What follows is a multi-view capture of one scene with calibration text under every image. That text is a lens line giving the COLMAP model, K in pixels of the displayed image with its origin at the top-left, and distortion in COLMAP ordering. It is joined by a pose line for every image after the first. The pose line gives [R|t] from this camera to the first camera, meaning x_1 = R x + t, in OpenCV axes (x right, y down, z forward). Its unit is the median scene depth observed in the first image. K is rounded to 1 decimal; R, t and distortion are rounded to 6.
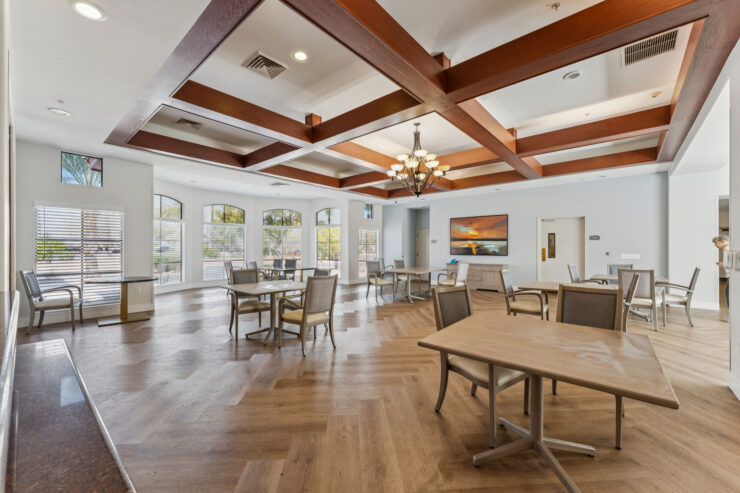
lens RADIAL K [[300.2, 0, 364.5], [0, 300.2, 248.8], [0, 0, 1]] dist [-0.000717, -0.000763]
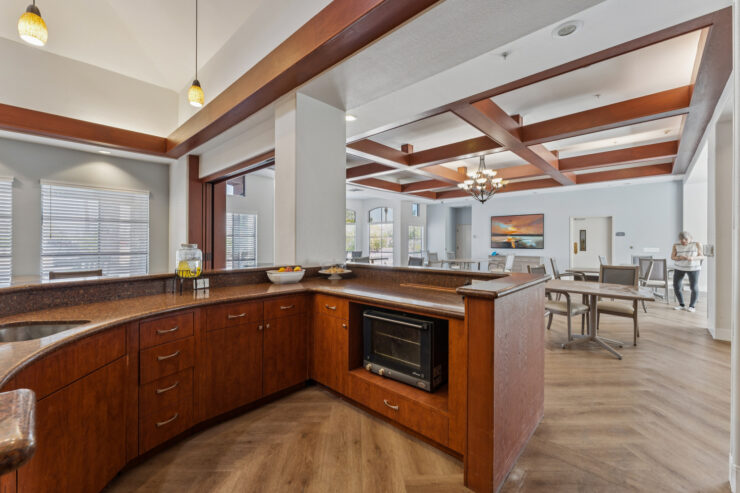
lens RADIAL K [[300.2, 0, 367.4], [0, 300.2, 241.5], [0, 0, 1]] dist [-0.000717, -0.000763]
pose [[0.999025, 0.002977, -0.044044, -0.184451], [-0.003120, 0.999990, -0.003191, -0.000452], [0.044034, 0.003326, 0.999024, -0.234315]]
